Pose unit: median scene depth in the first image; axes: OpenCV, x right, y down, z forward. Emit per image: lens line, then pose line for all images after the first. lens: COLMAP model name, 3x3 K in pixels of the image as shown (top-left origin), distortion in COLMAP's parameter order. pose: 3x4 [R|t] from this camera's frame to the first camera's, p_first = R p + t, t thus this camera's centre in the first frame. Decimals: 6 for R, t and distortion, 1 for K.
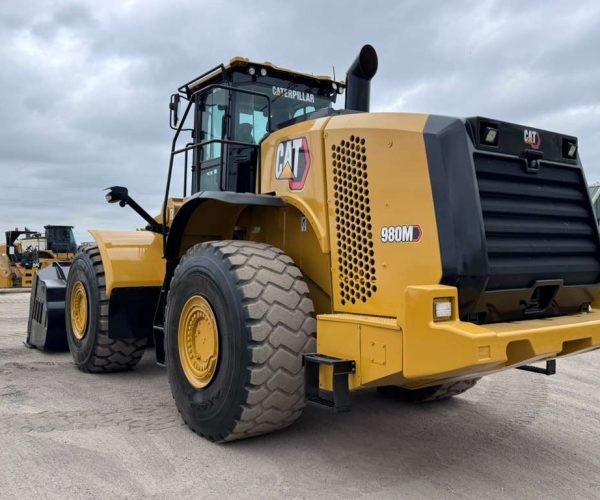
lens RADIAL K [[587.7, 0, 300.0], [0, 587.7, 250.0], [0, 0, 1]] dist [0.034115, -0.001761]
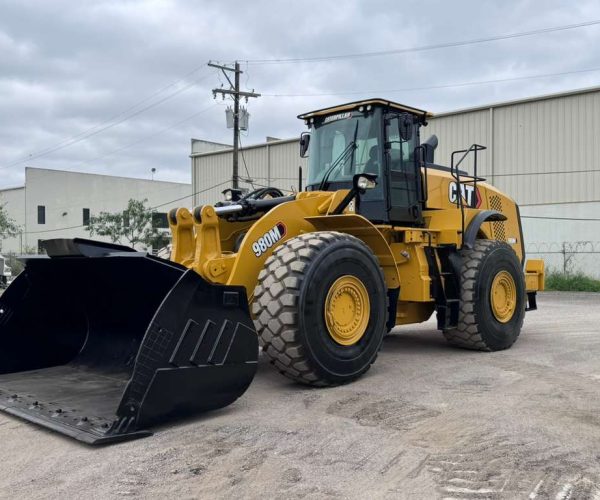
lens RADIAL K [[587.7, 0, 300.0], [0, 587.7, 250.0], [0, 0, 1]] dist [0.034115, -0.001761]
pose [[-0.166046, 0.005804, 0.986101, -2.108704], [-0.009558, 0.999926, -0.007495, 0.038801], [-0.986072, -0.010670, -0.165979, 2.225789]]
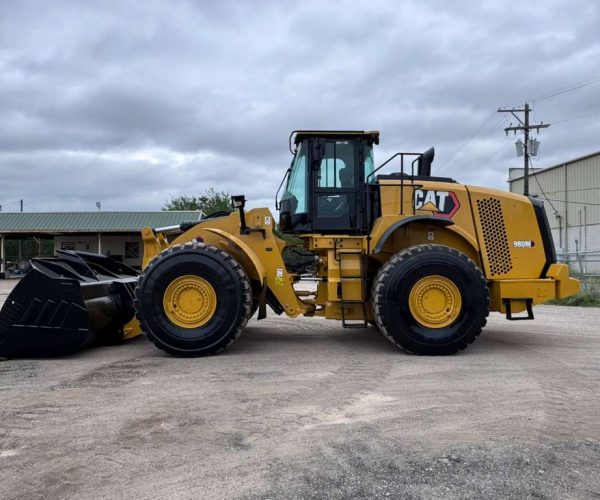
lens RADIAL K [[387.4, 0, 300.0], [0, 387.4, 250.0], [0, 0, 1]] dist [-0.006210, -0.002019]
pose [[0.543002, 0.006696, 0.839705, -1.576739], [-0.006170, 0.999973, -0.003984, 0.008718], [-0.839709, -0.003017, 0.543029, 0.865172]]
